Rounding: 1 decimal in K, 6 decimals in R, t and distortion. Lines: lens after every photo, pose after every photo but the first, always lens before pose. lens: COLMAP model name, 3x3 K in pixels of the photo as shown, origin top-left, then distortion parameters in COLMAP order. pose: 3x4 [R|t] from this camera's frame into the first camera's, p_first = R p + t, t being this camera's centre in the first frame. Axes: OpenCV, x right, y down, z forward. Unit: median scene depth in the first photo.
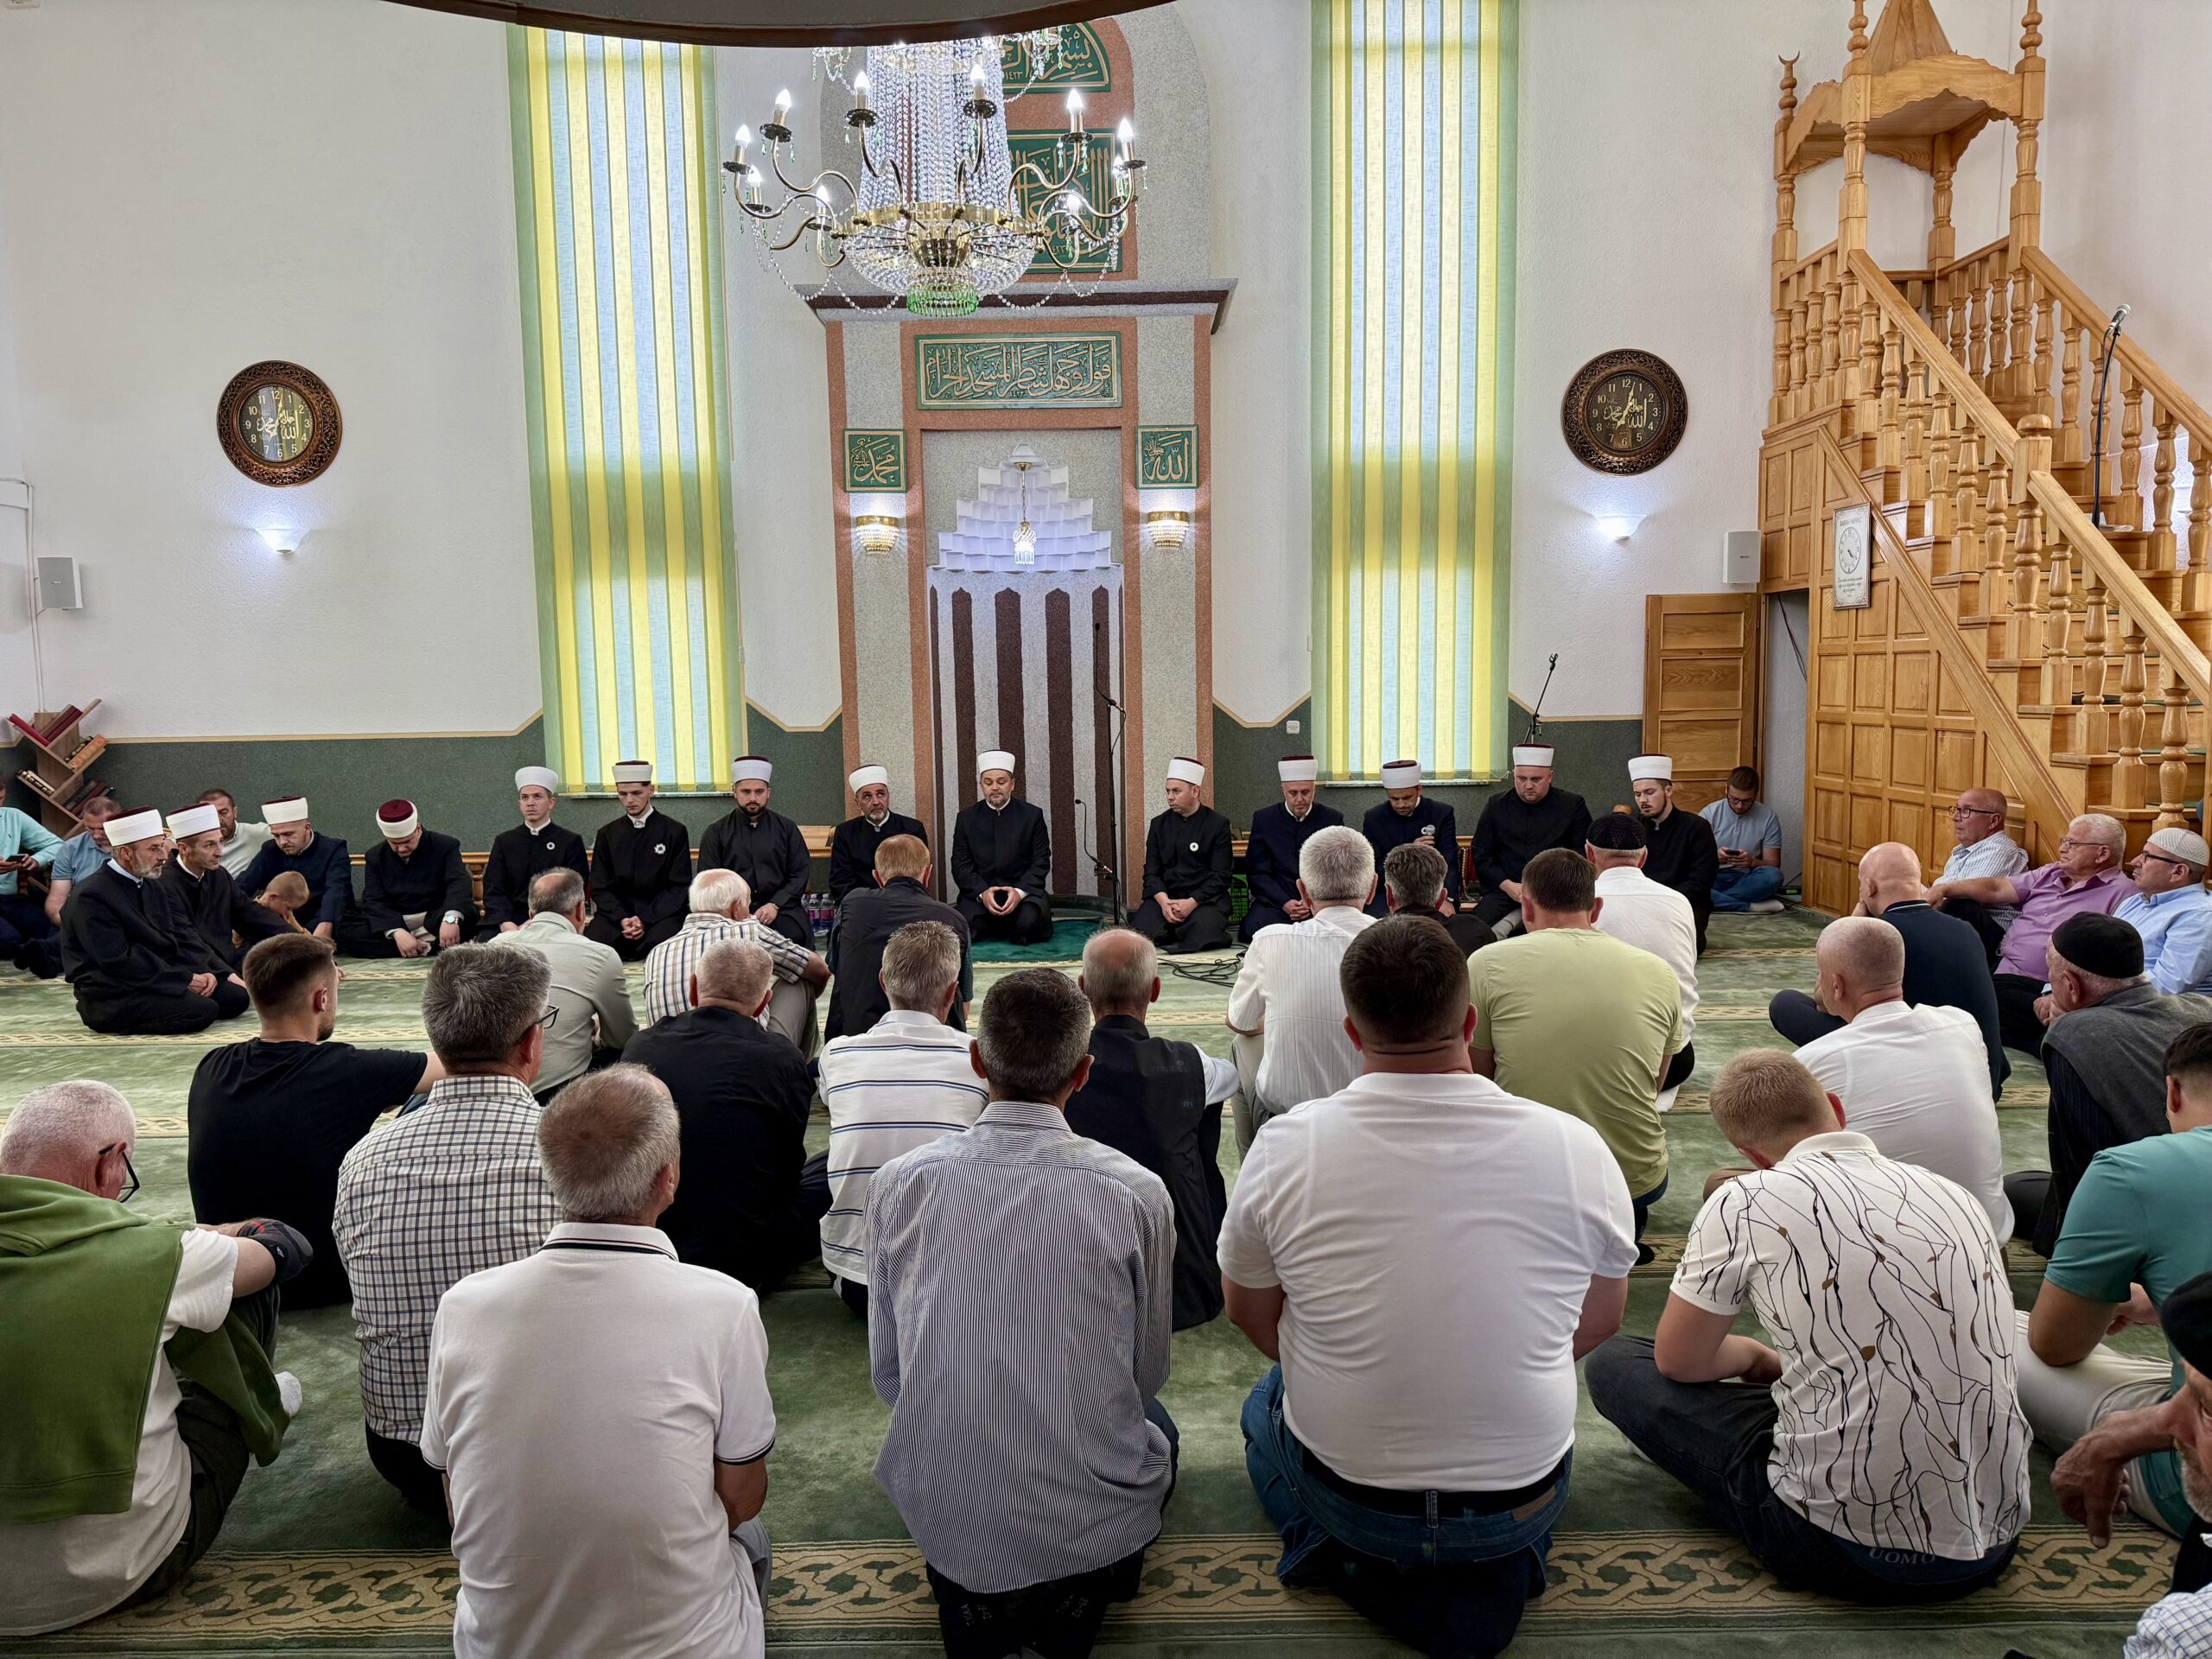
lens RADIAL K [[1555.3, 0, 1105.9], [0, 1555.3, 835.8], [0, 0, 1]] dist [0.136088, -0.227115]
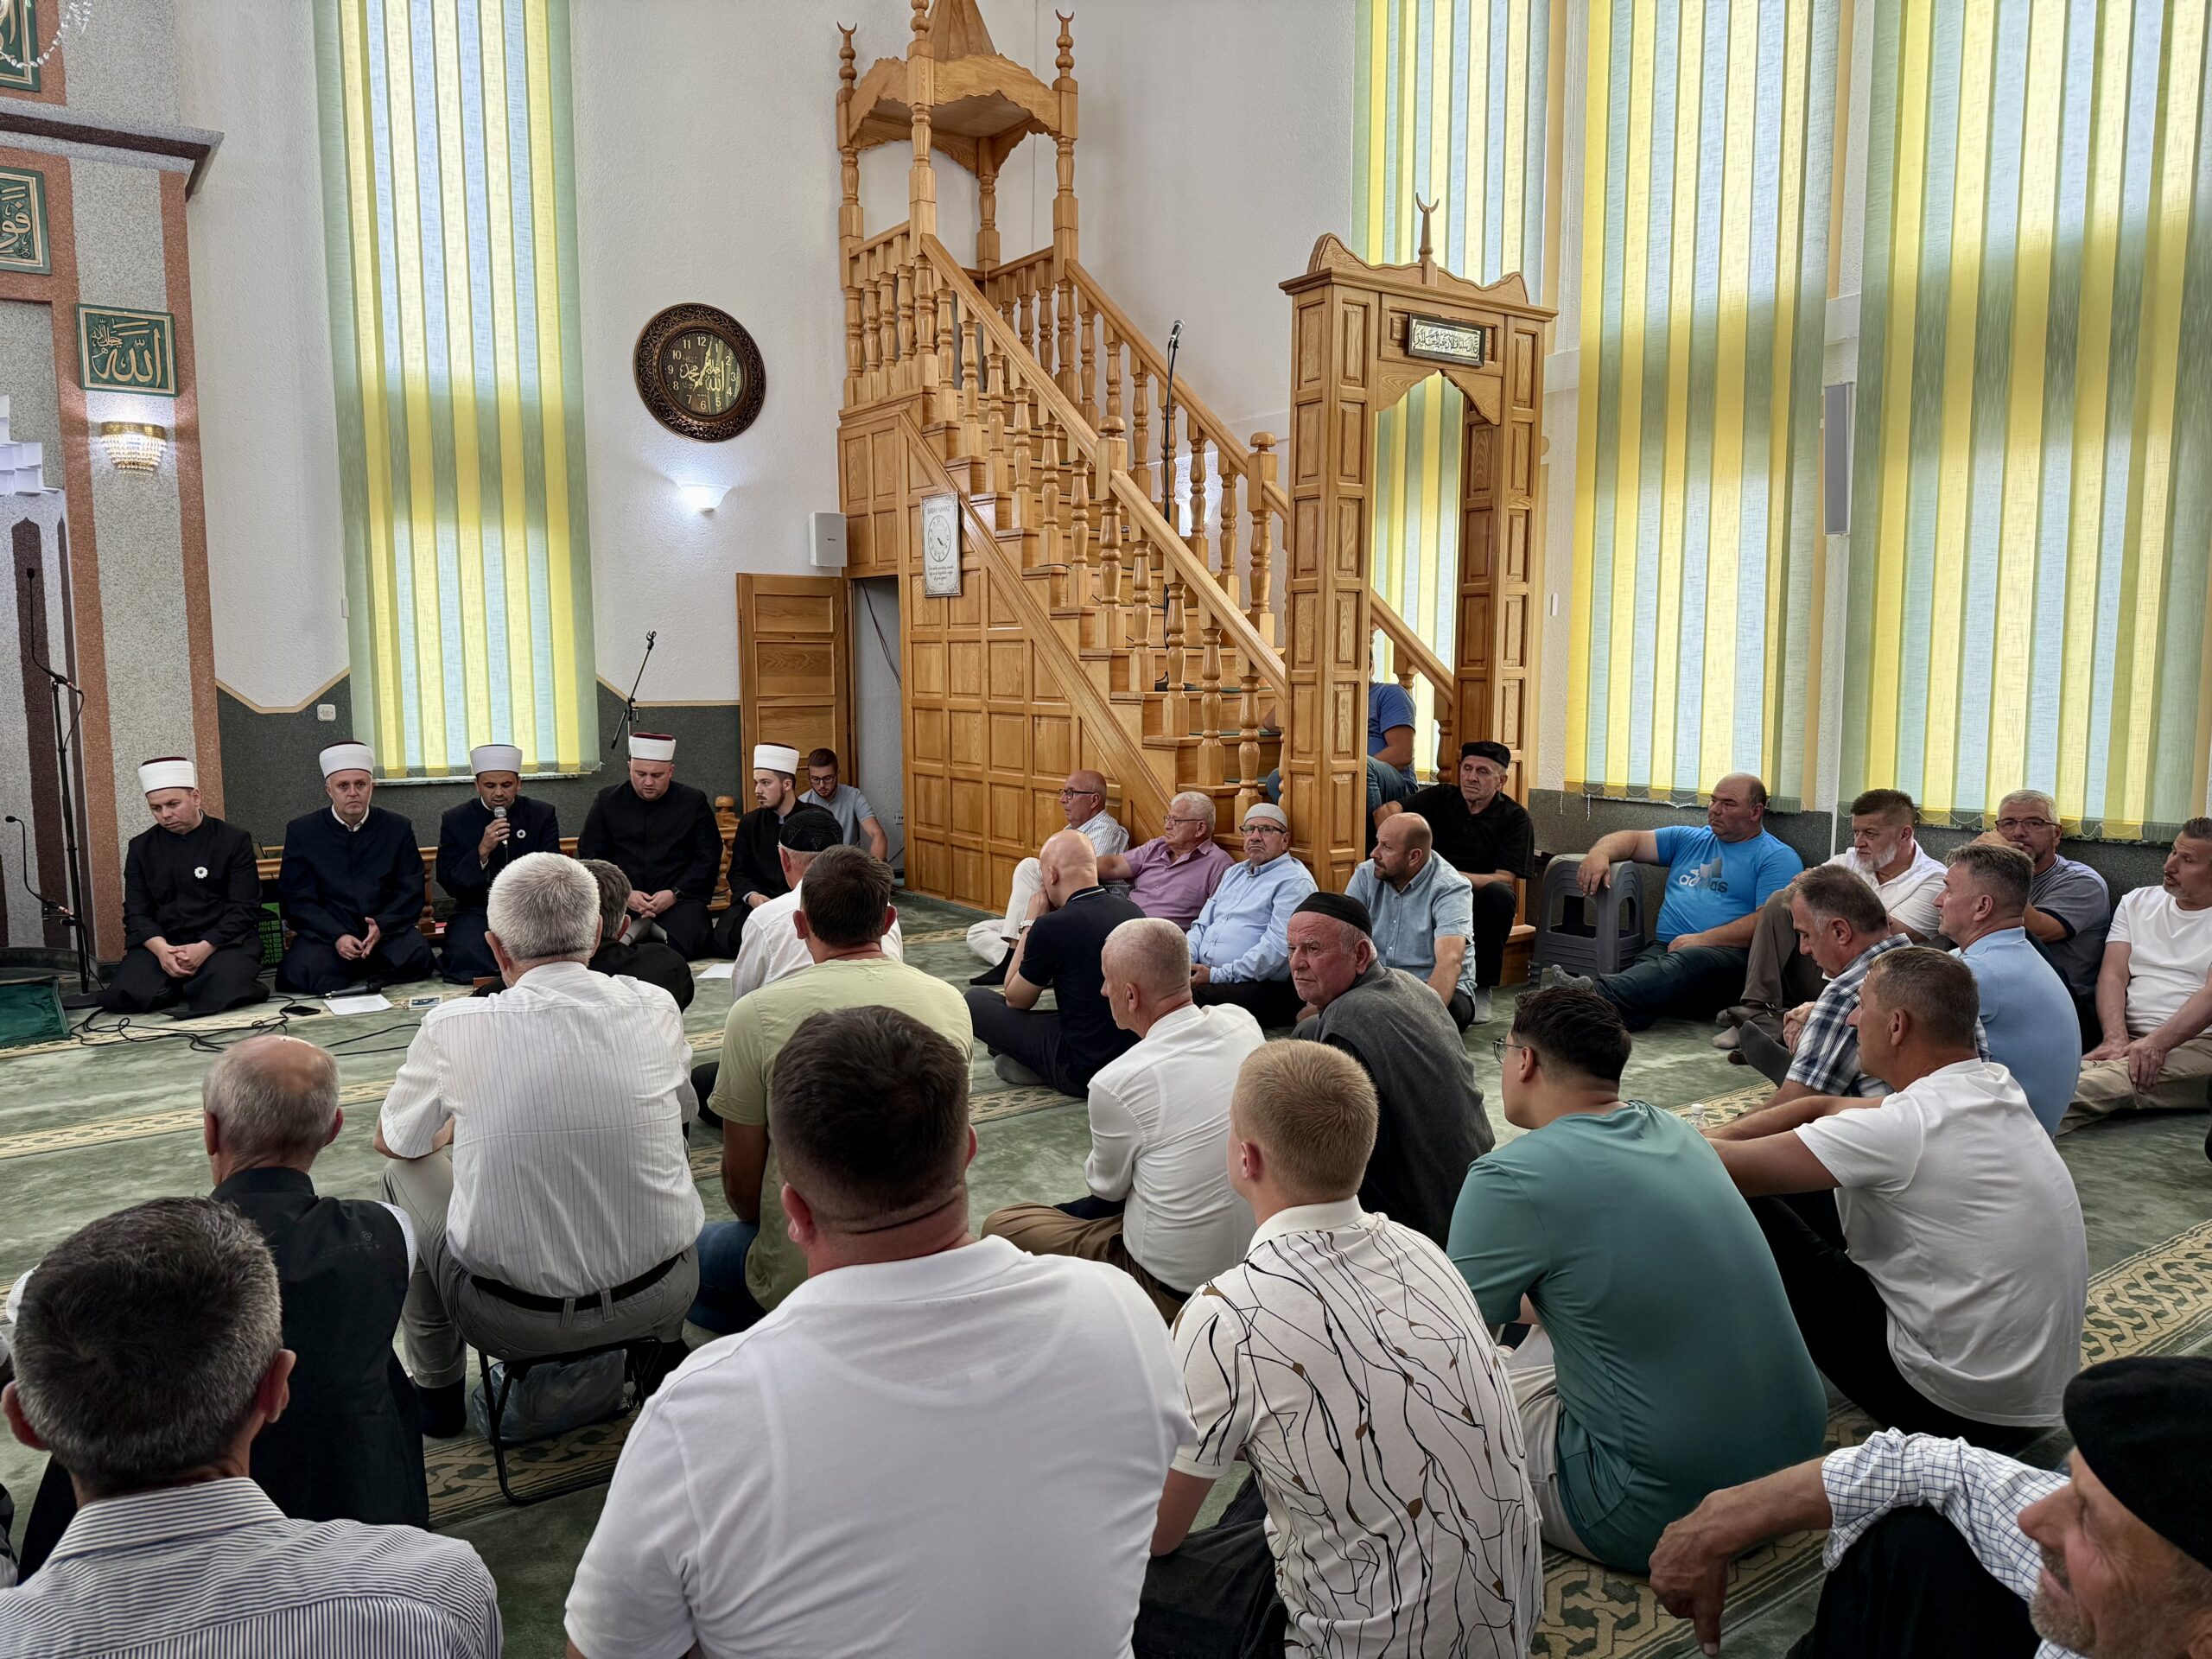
lens RADIAL K [[1563.2, 0, 1106.0], [0, 1563.2, 829.5], [0, 0, 1]] dist [0.039737, -0.040645]
pose [[0.814772, -0.048295, 0.577767, -0.026248], [0.043032, 0.998813, 0.022805, -0.011885], [-0.578183, 0.006281, 0.815883, 0.120229]]
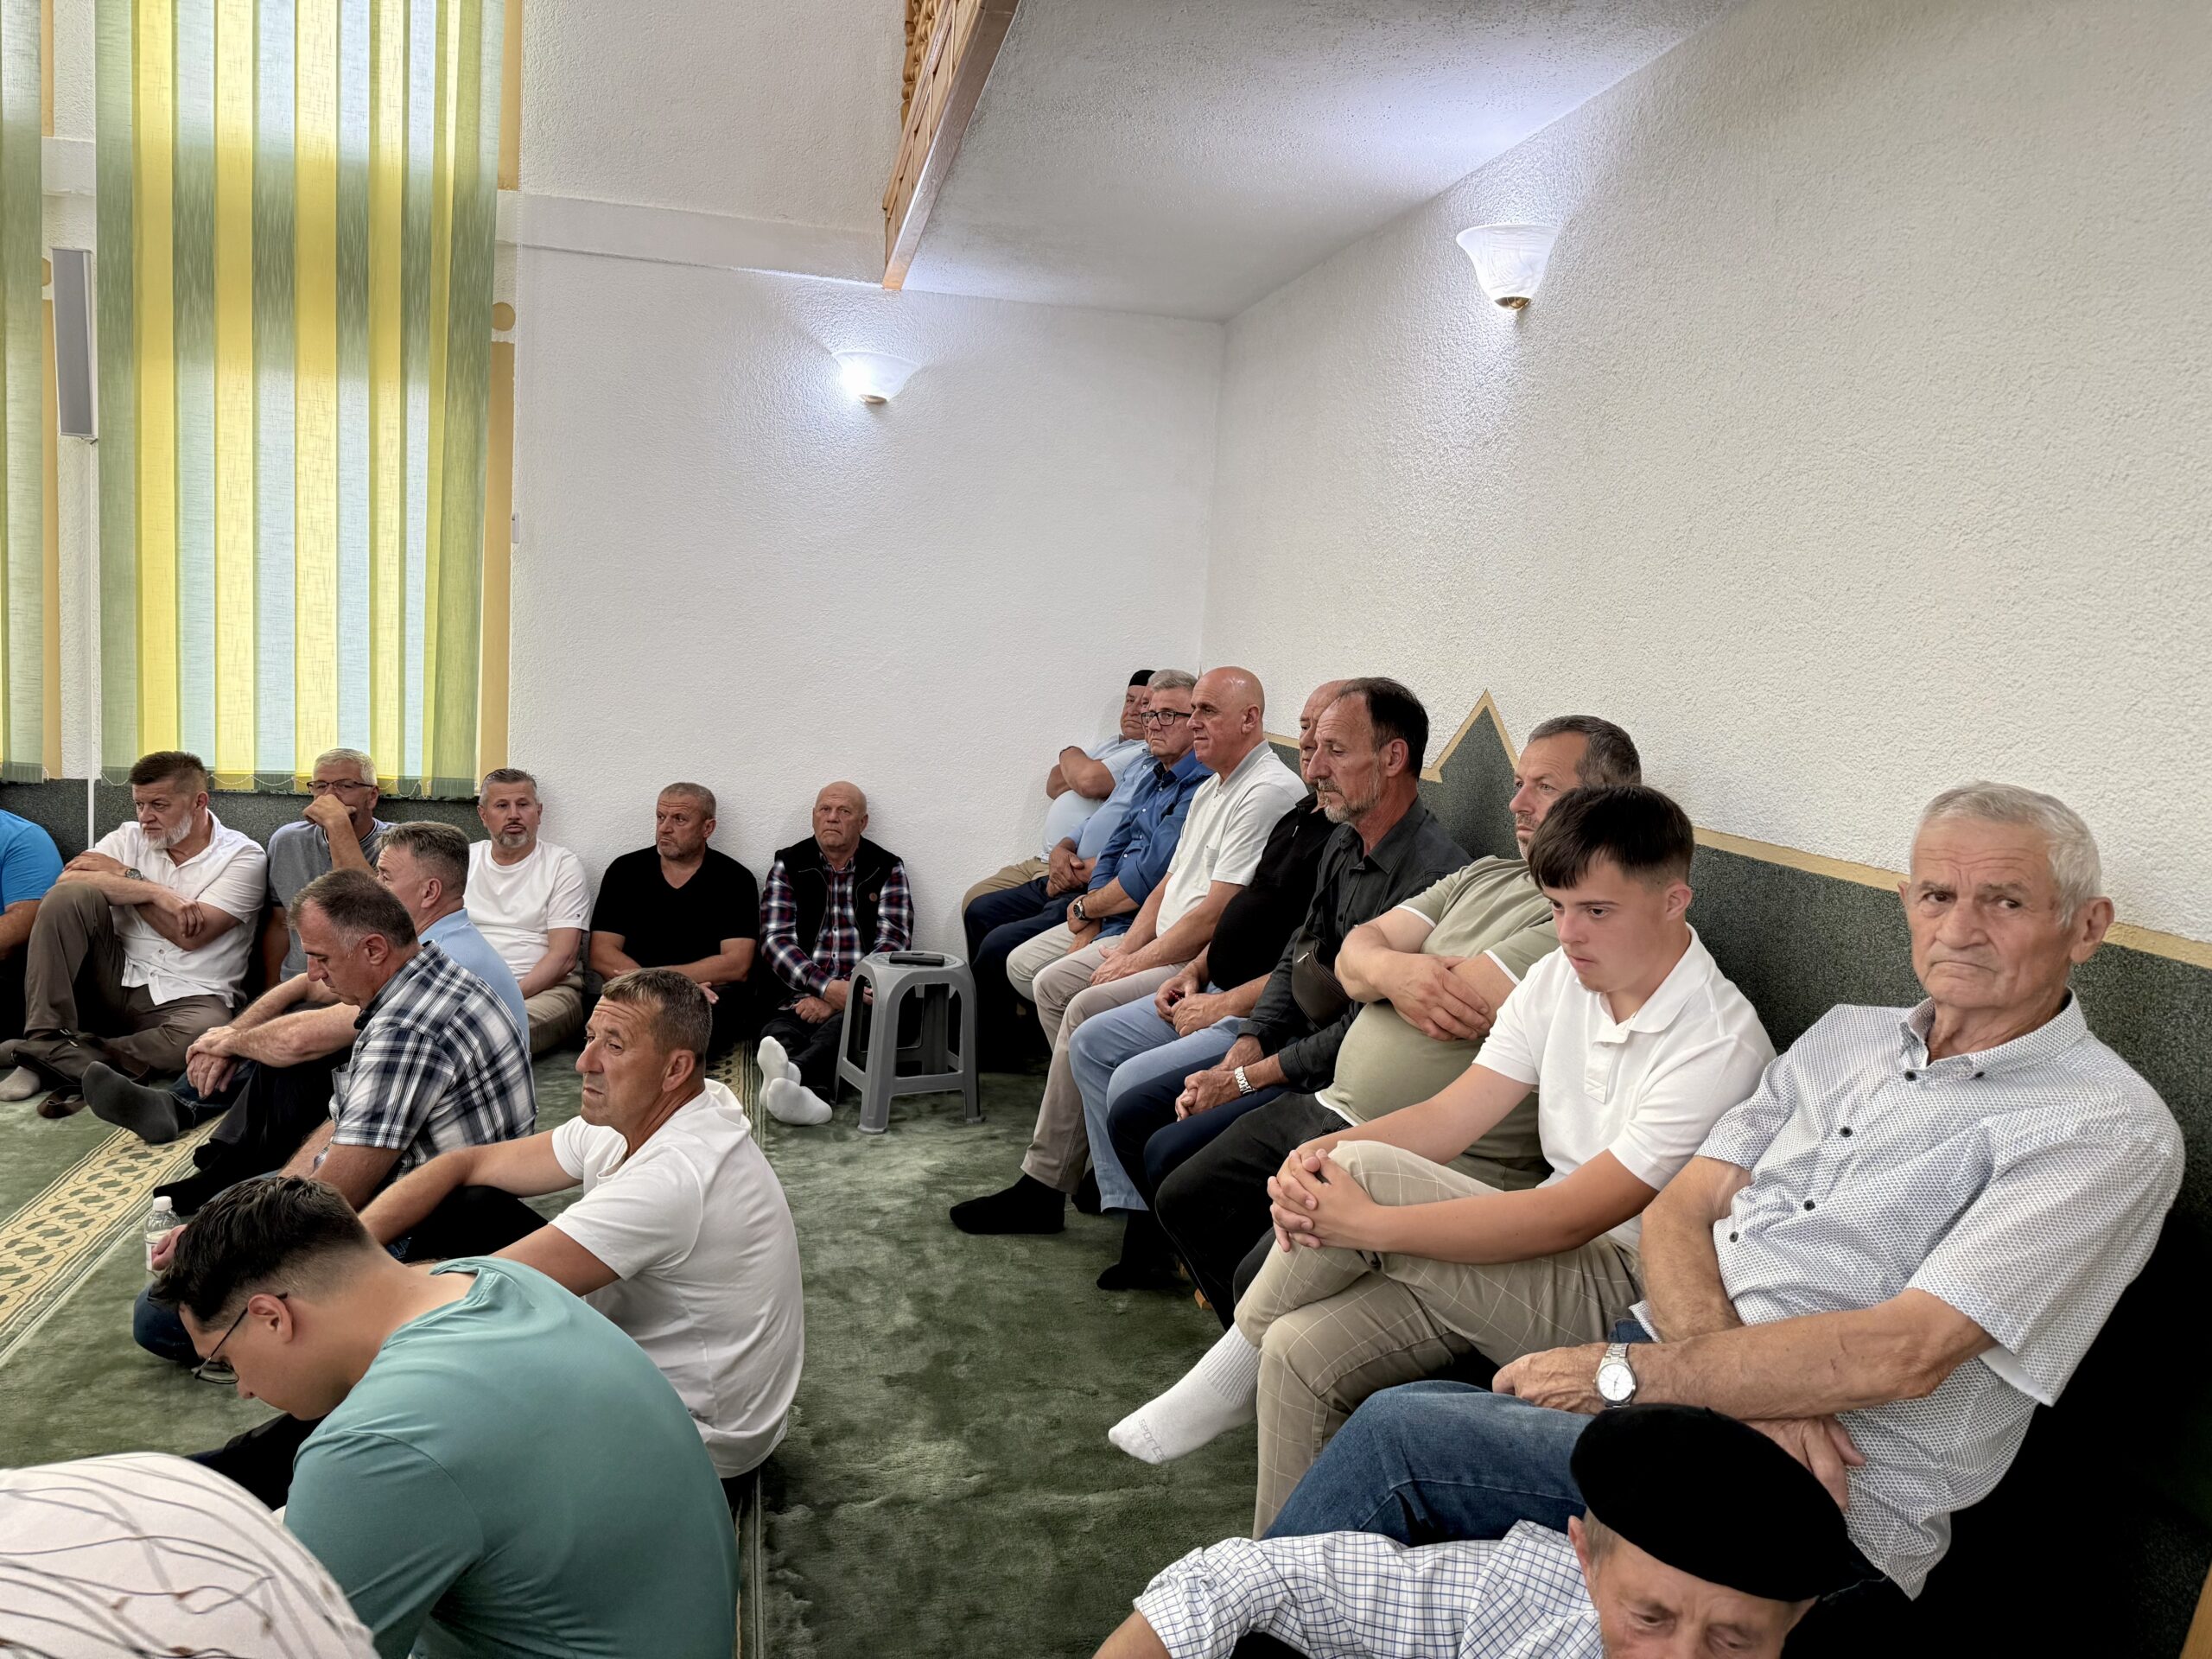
lens RADIAL K [[1563.2, 0, 1106.0], [0, 1563.2, 829.5], [0, 0, 1]] dist [0.039737, -0.040645]
pose [[-0.196644, -0.114028, 0.973822, 0.010493], [0.034803, 0.991777, 0.123158, -0.031289], [-0.979857, 0.058110, -0.191059, 0.265090]]
